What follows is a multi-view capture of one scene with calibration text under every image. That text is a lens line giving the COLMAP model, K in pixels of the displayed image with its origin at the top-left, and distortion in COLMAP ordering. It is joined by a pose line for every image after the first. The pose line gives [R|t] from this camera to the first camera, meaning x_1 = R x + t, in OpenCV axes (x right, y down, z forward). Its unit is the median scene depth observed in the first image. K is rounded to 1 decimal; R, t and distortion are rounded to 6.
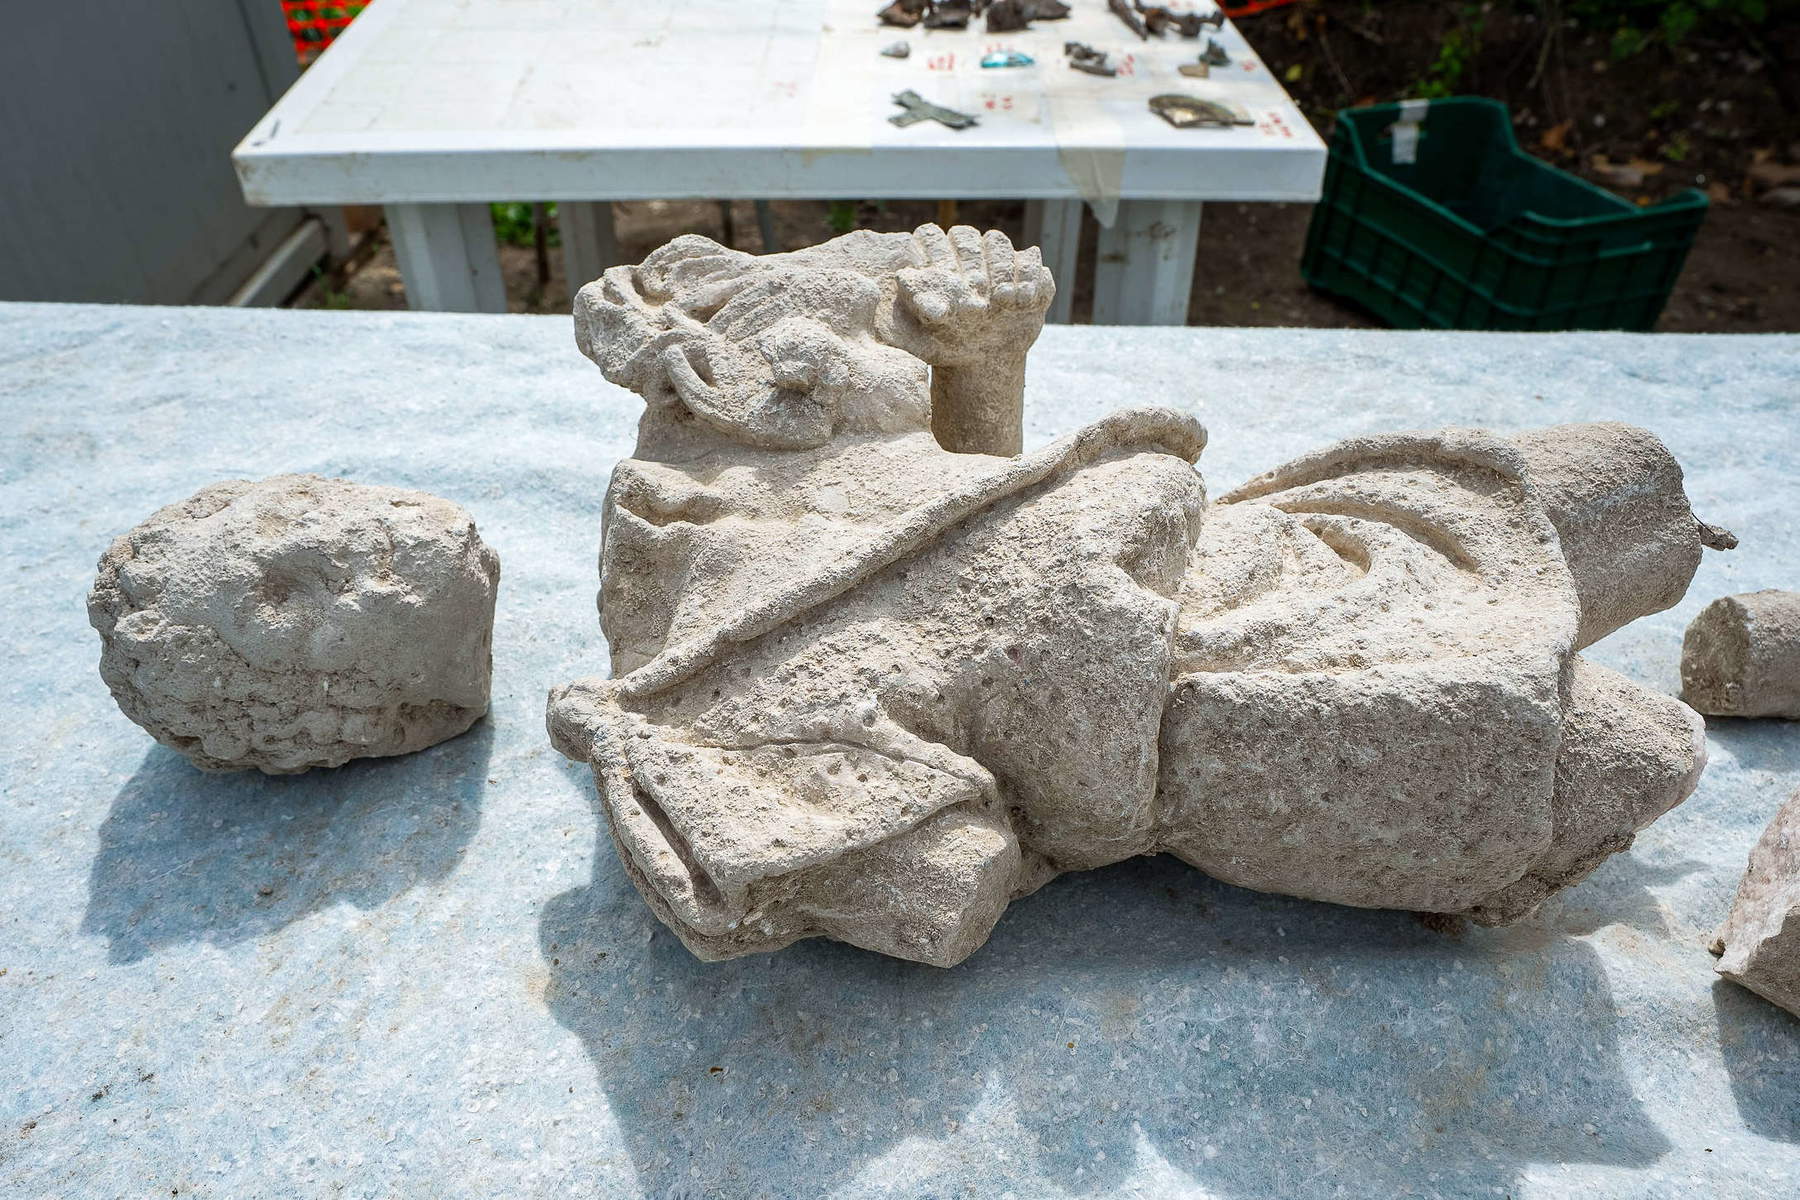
lens RADIAL K [[1251.1, 0, 898.0], [0, 1251.1, 599.5], [0, 0, 1]] dist [-0.025997, 0.005307]
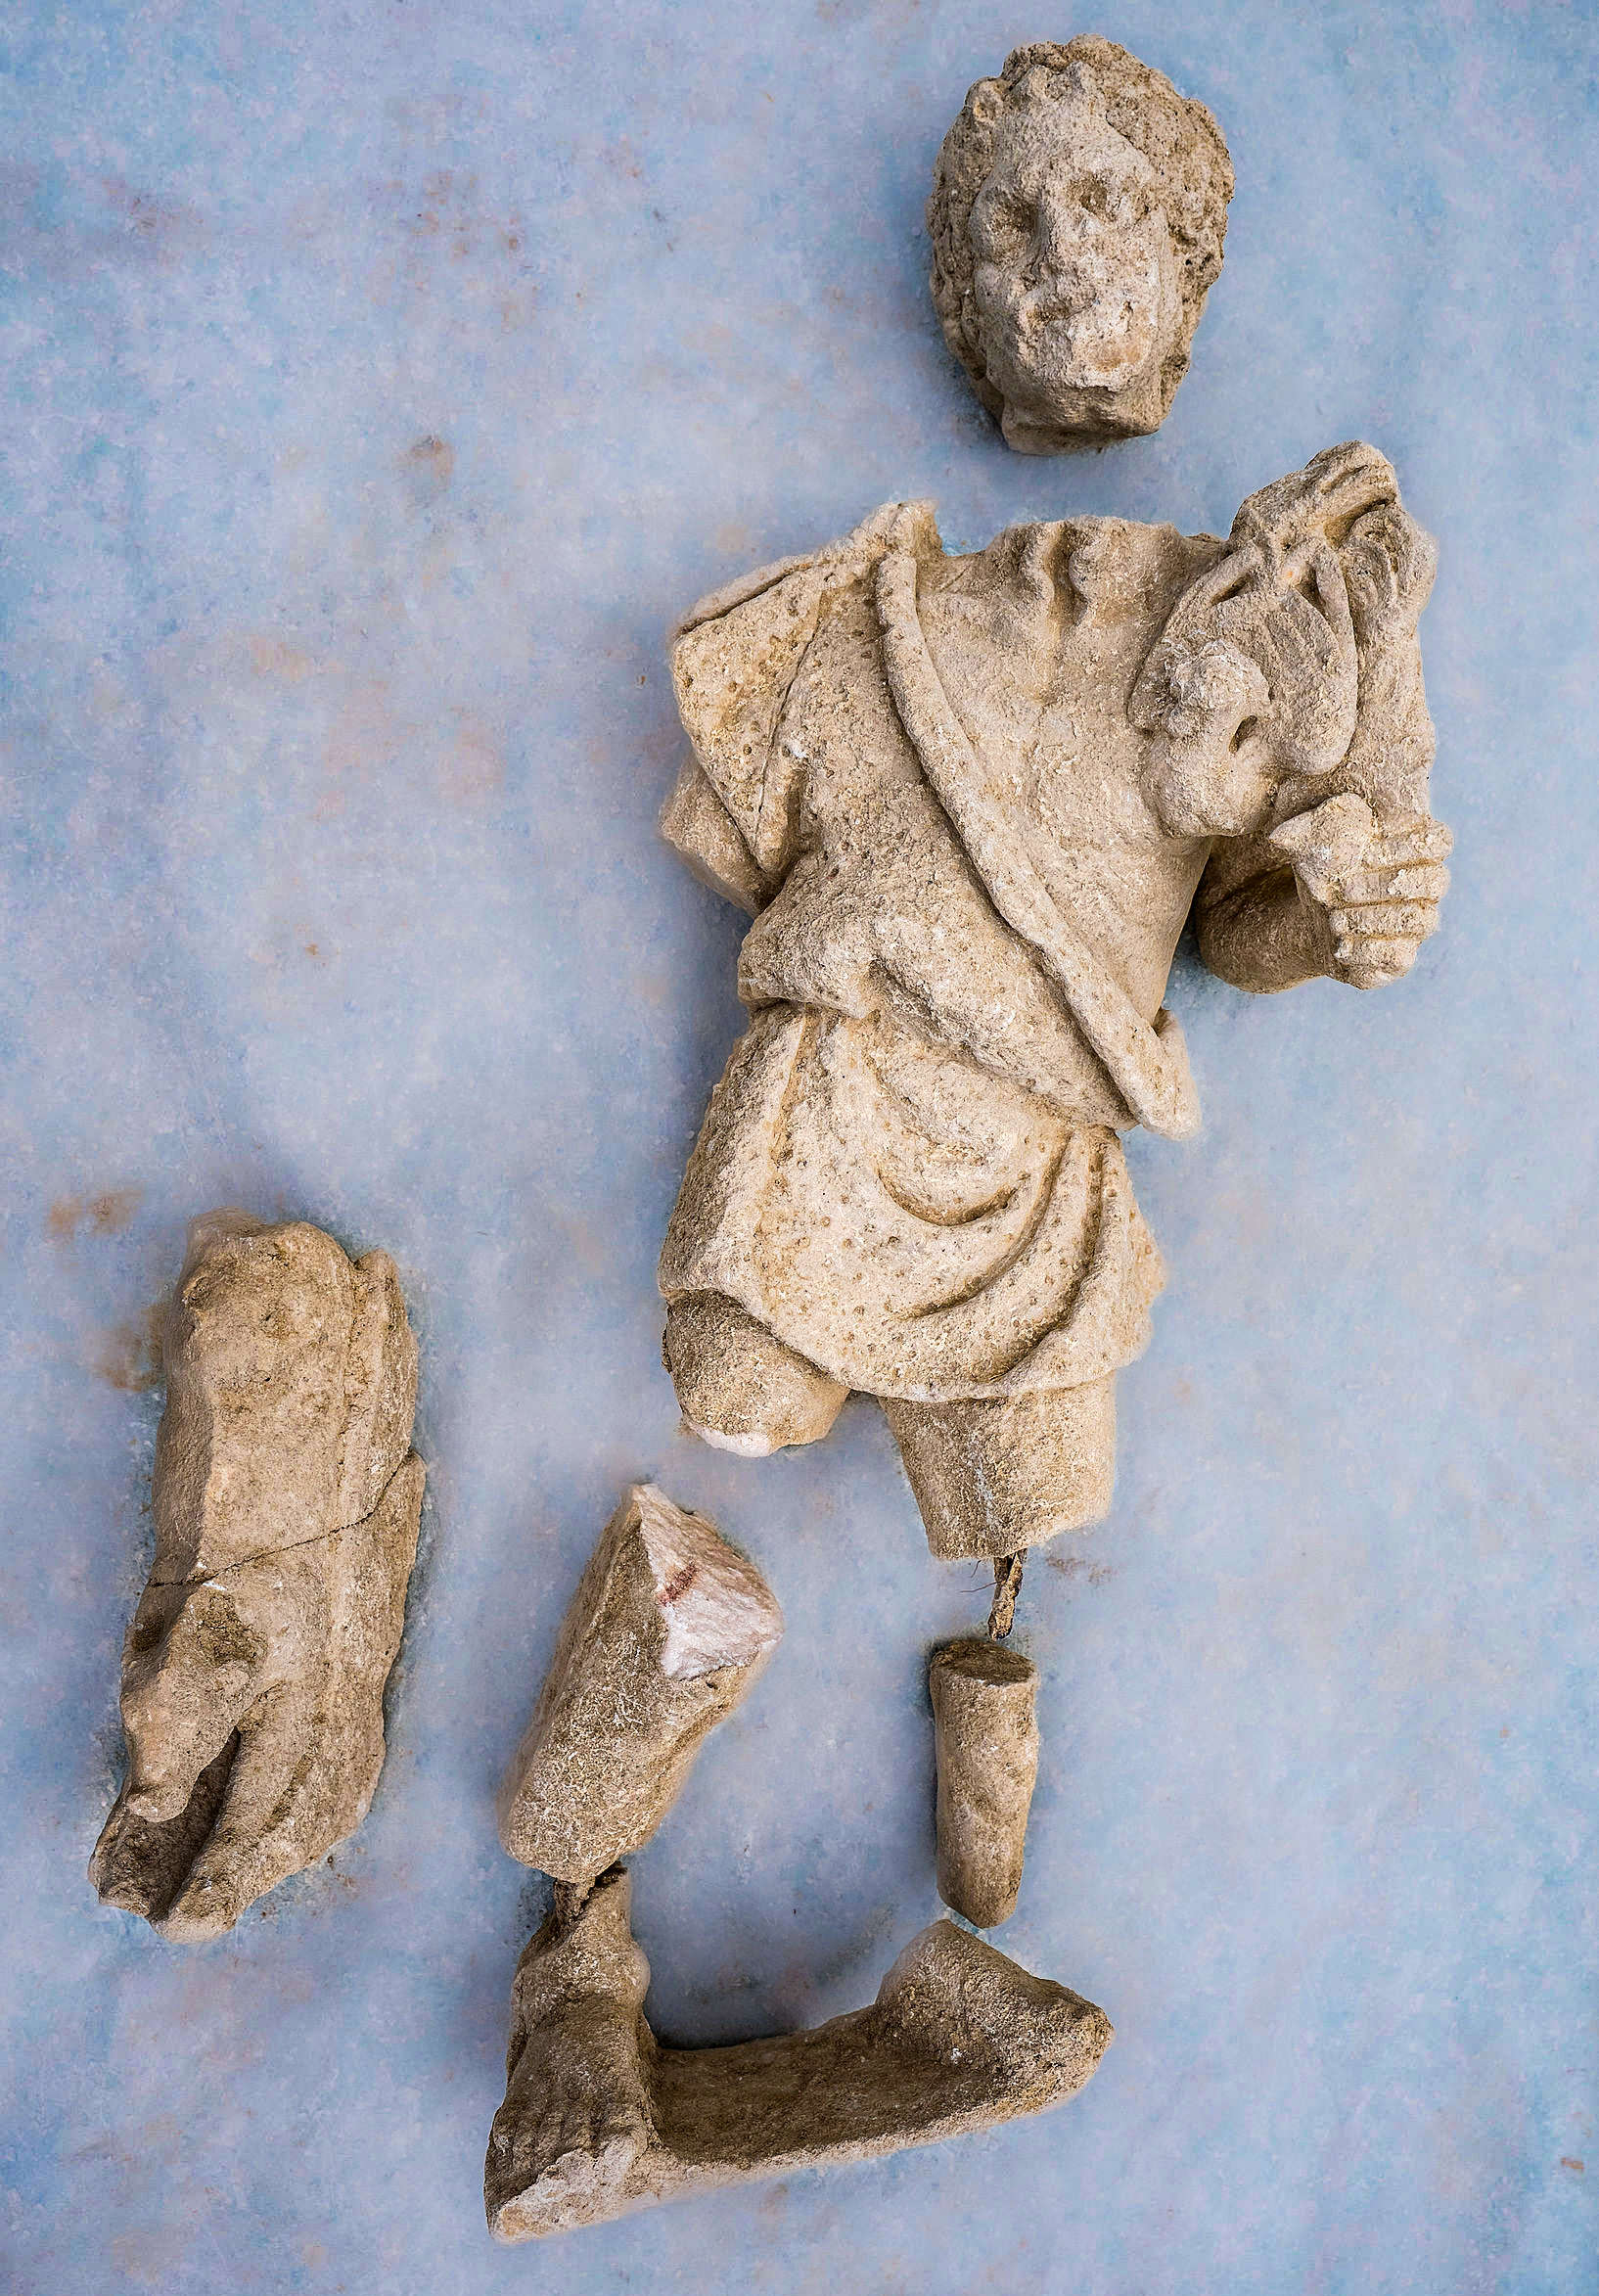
lens RADIAL K [[1602.3, 0, 801.1], [0, 1602.3, 1148.9], [0, 0, 1]] dist [-0.003465, -0.000634]
pose [[-0.071069, 0.997465, -0.003430, 0.348848], [-0.736007, -0.050118, 0.675116, -0.936826], [0.673233, 0.050505, 0.737703, -0.105448]]
